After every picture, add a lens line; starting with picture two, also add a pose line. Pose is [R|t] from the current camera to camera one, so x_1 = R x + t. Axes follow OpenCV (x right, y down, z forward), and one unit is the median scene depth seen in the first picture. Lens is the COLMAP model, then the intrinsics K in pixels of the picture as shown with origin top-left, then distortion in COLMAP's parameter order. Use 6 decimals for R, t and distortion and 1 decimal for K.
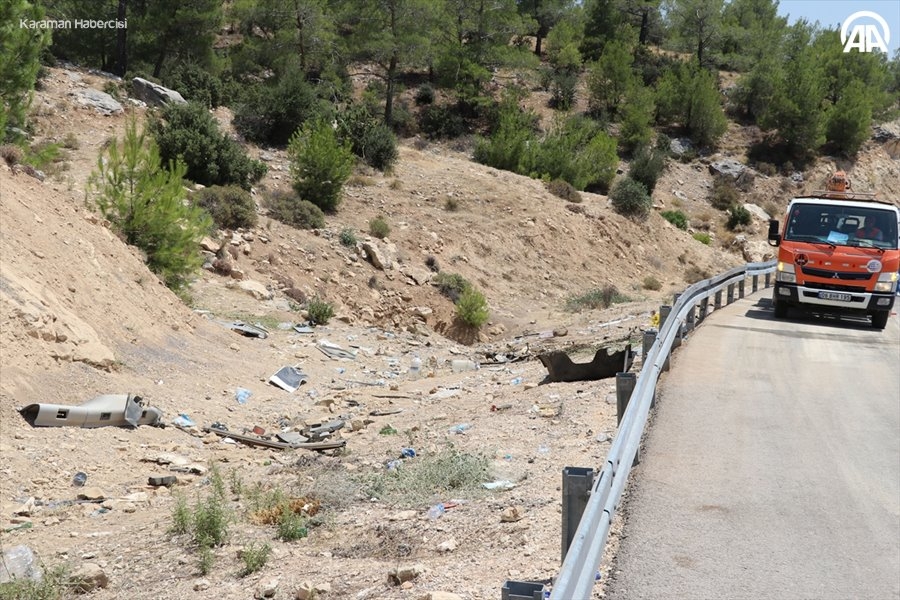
lens RADIAL K [[1213.5, 0, 450.0], [0, 1213.5, 300.0], [0, 0, 1]] dist [-0.018860, 0.626478]
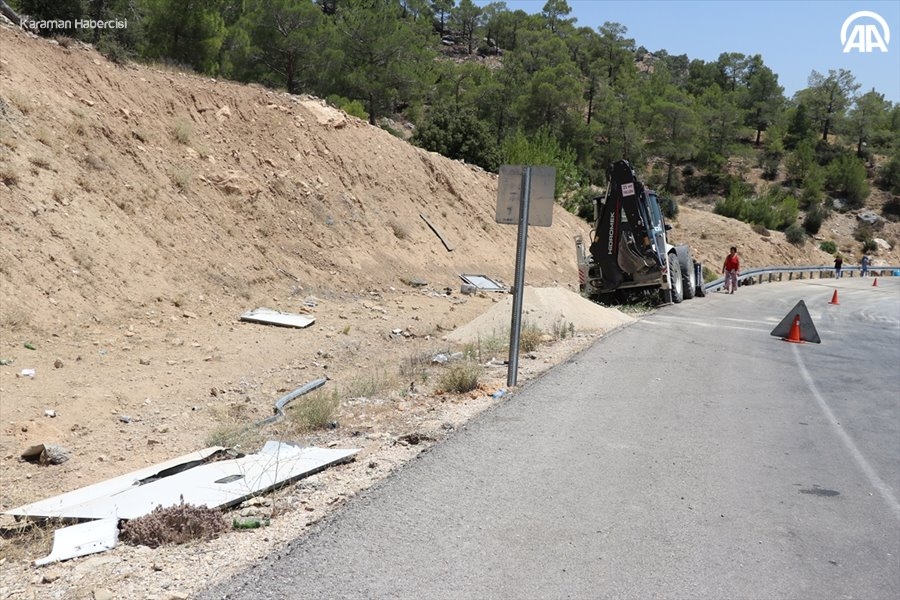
lens RADIAL K [[1213.5, 0, 450.0], [0, 1213.5, 300.0], [0, 0, 1]] dist [-0.018860, 0.626478]
pose [[0.981099, 0.045402, -0.188107, -0.020506], [-0.047217, 0.998871, -0.005177, 0.045743], [0.187660, 0.013961, 0.982135, -0.816840]]
